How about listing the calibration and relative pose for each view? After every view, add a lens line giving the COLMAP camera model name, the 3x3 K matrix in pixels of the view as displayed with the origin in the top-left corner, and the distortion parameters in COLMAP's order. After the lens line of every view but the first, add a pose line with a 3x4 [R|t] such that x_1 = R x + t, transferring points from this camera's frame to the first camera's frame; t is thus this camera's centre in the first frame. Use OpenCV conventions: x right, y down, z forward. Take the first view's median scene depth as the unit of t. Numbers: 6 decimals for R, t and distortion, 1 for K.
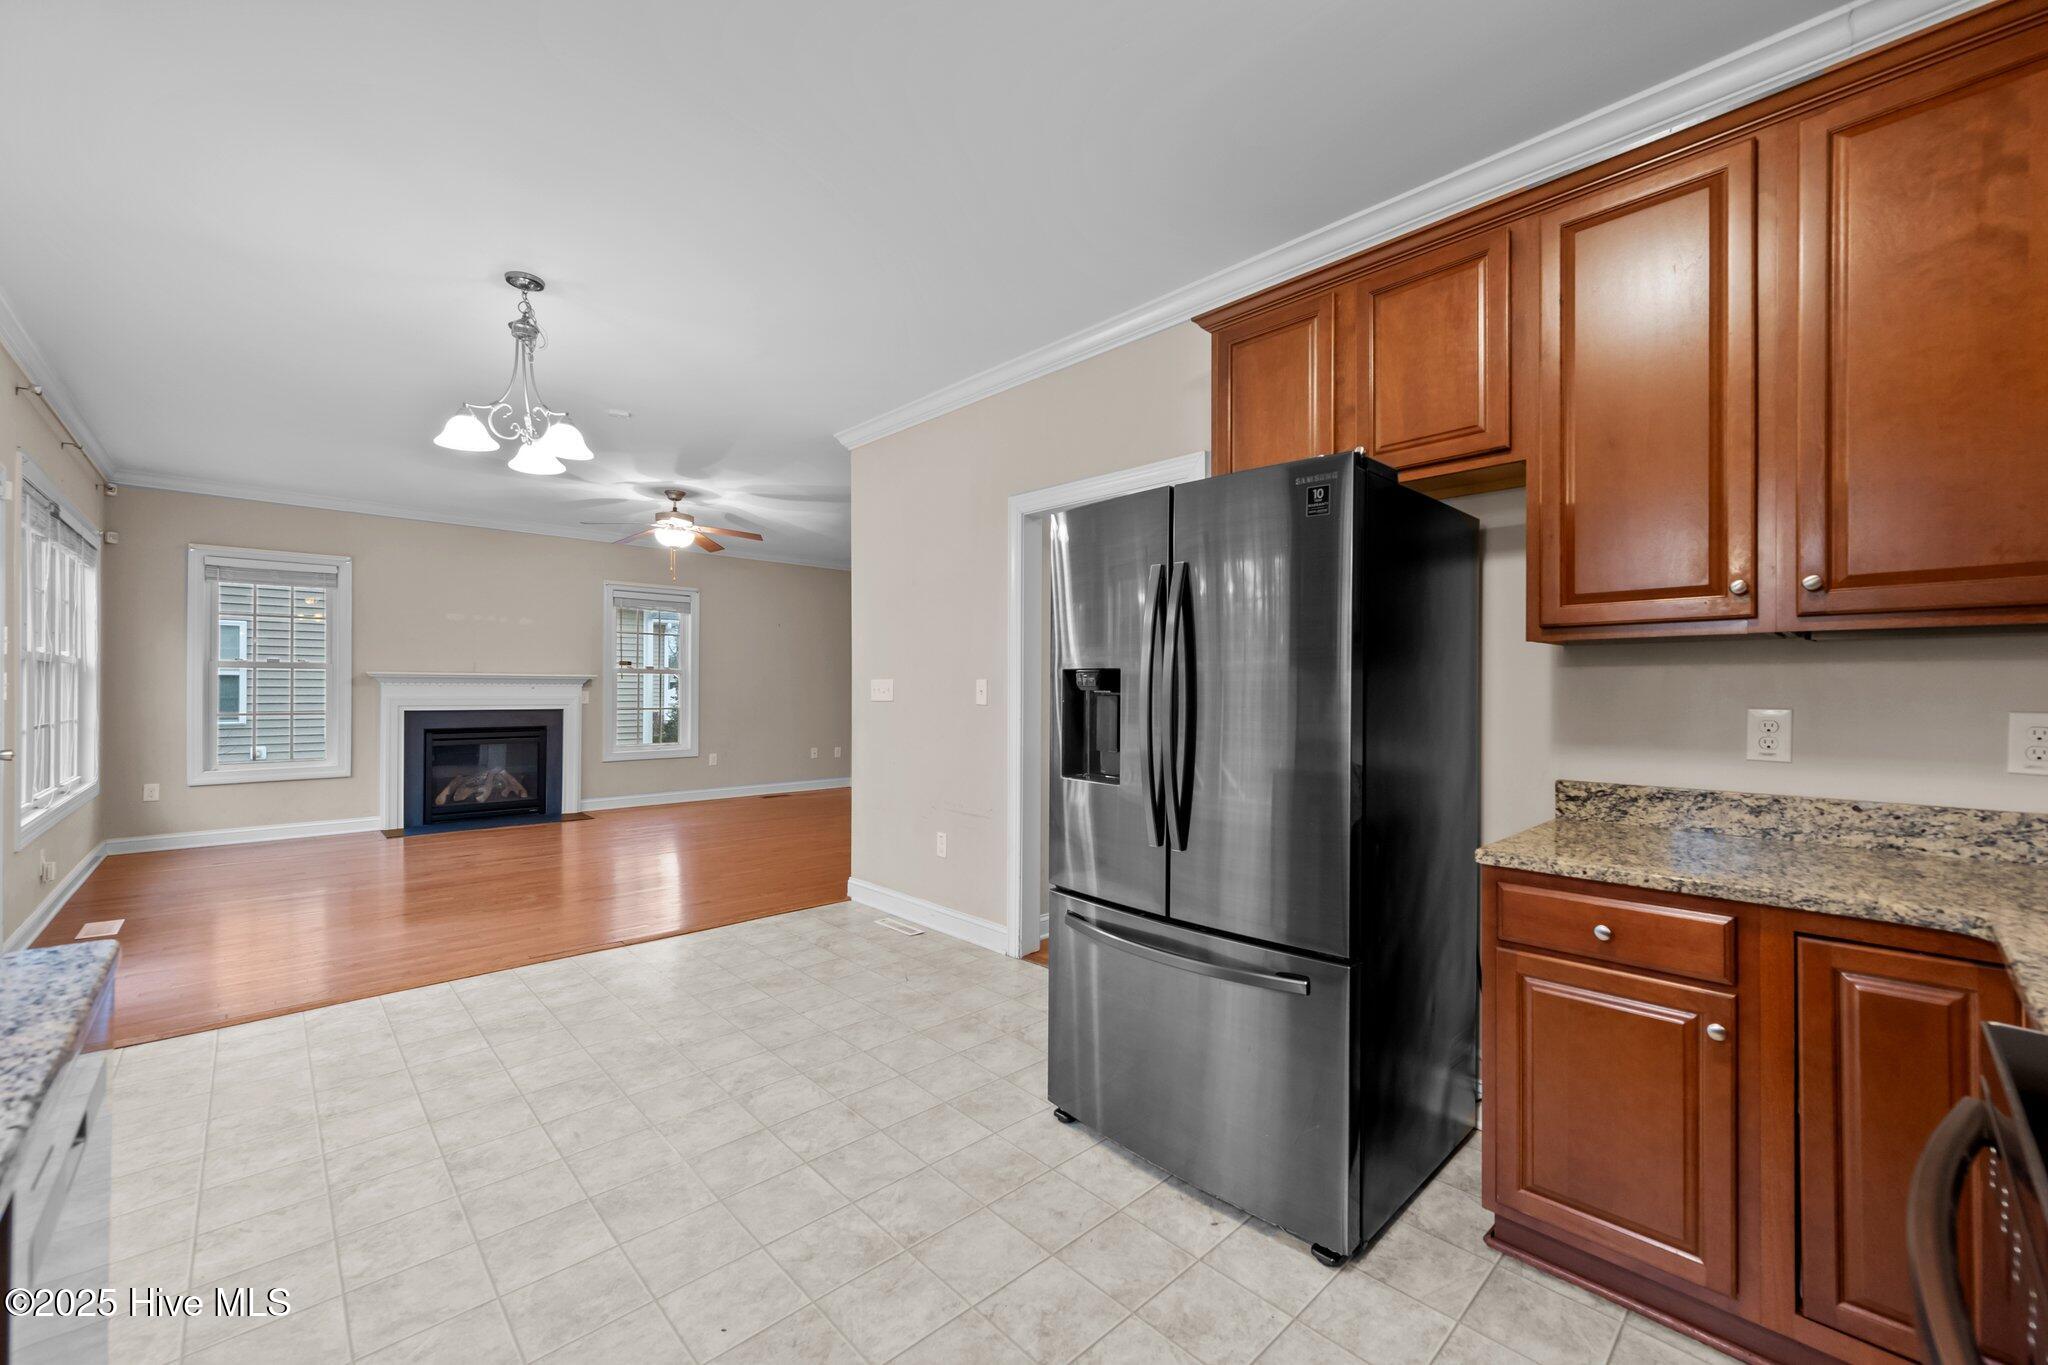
lens RADIAL K [[814.4, 0, 1029.8], [0, 814.4, 681.3], [0, 0, 1]] dist [-0.001126, 0.000057]
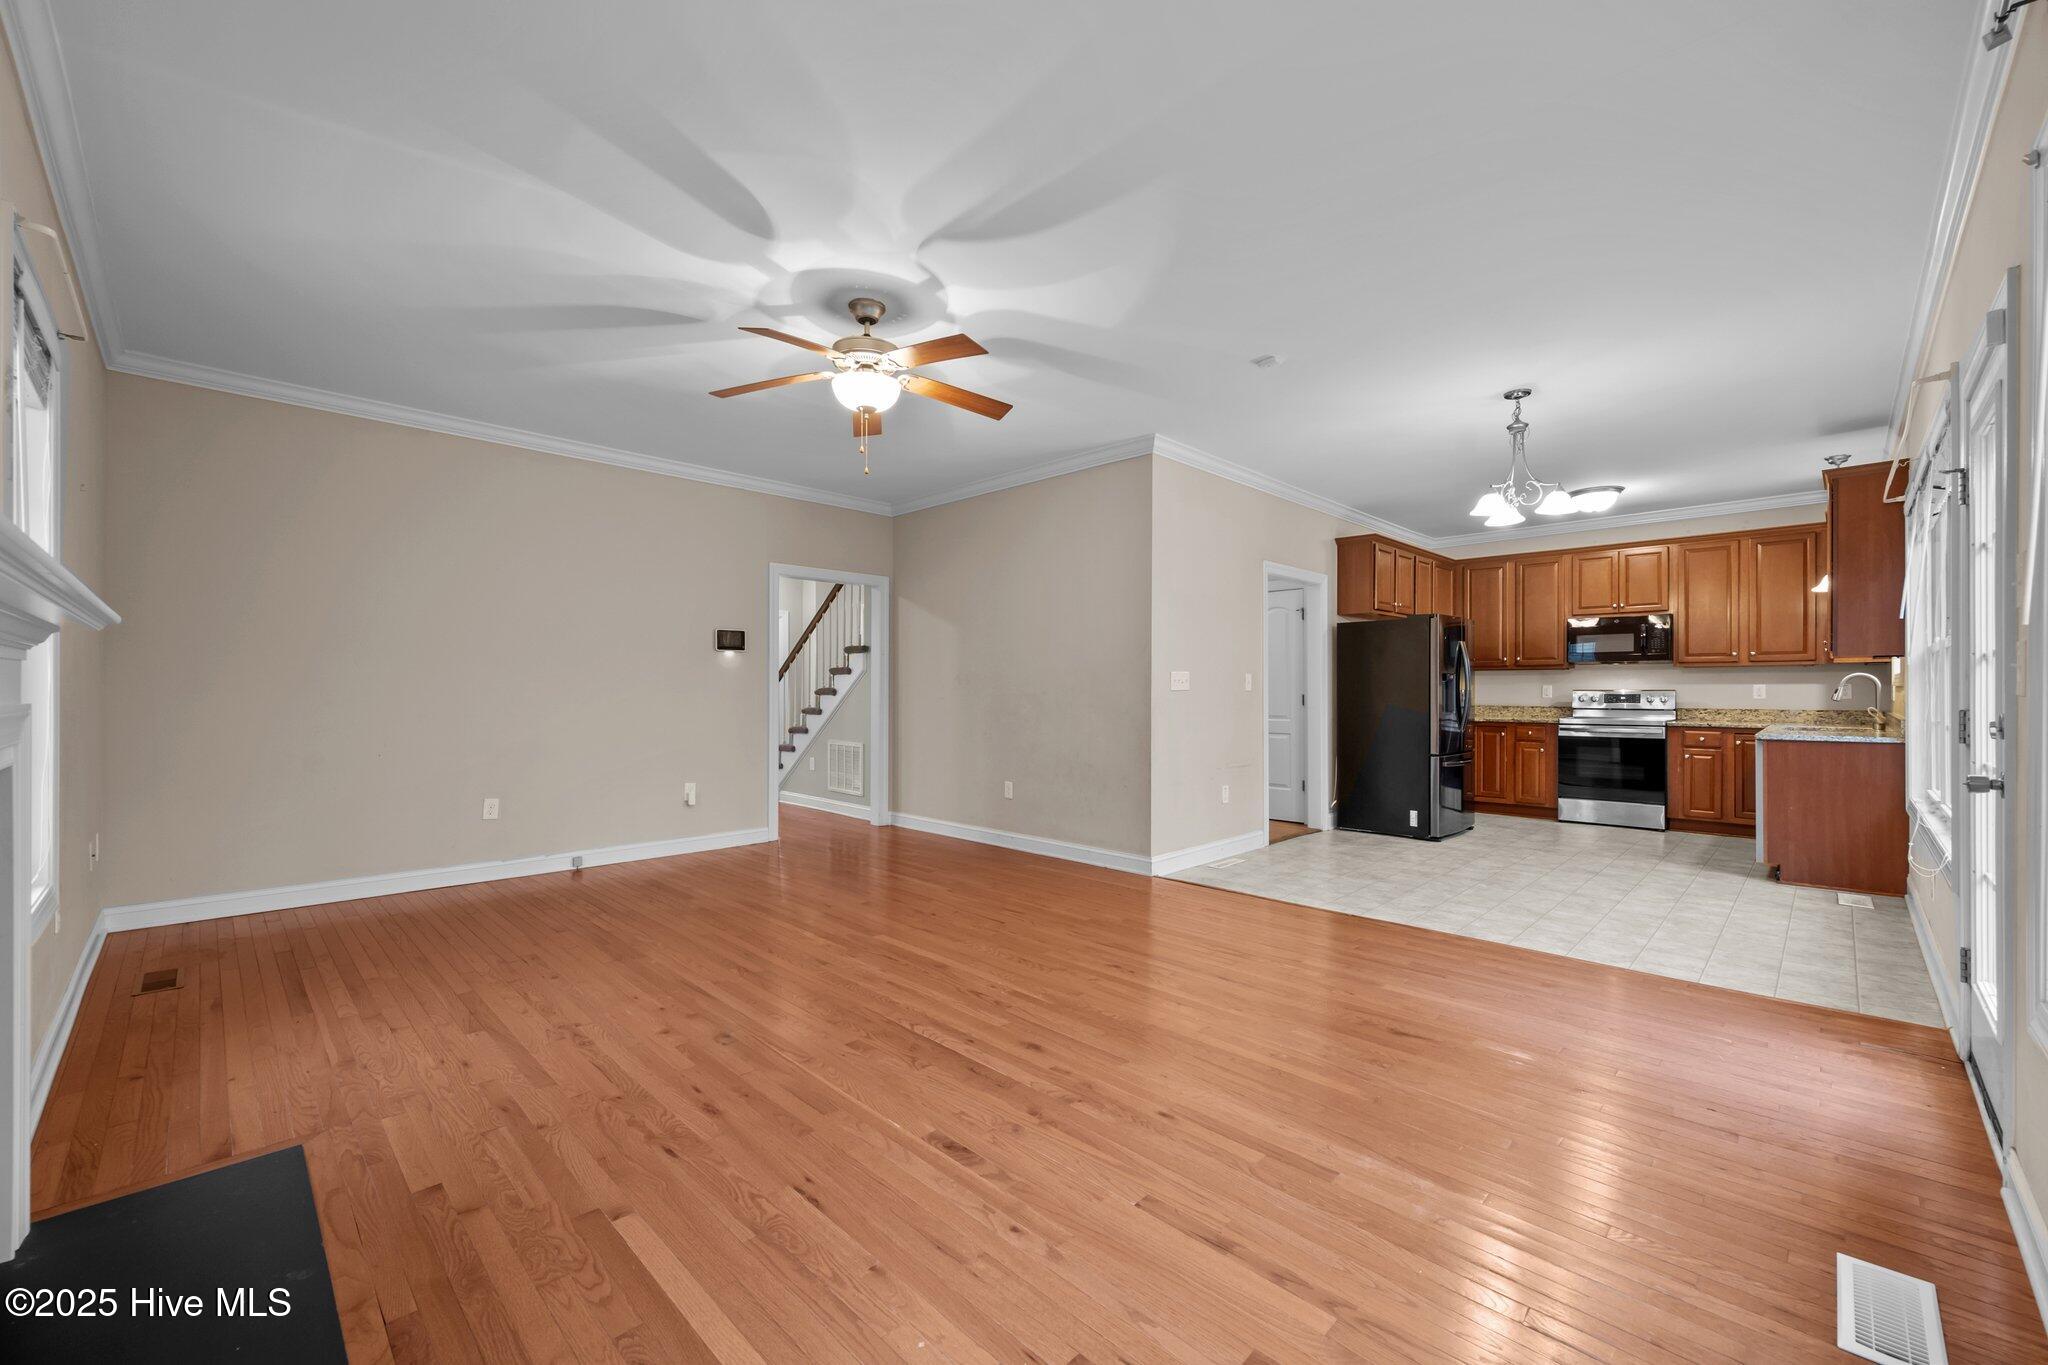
lens RADIAL K [[814.4, 0, 1029.8], [0, 814.4, 681.3], [0, 0, 1]] dist [-0.001126, 0.000057]
pose [[-0.033121, 0.002019, 0.999449, -1.745890], [-0.011873, 0.999927, -0.002413, 0.022793], [-0.999381, -0.011946, -0.033095, 1.639979]]
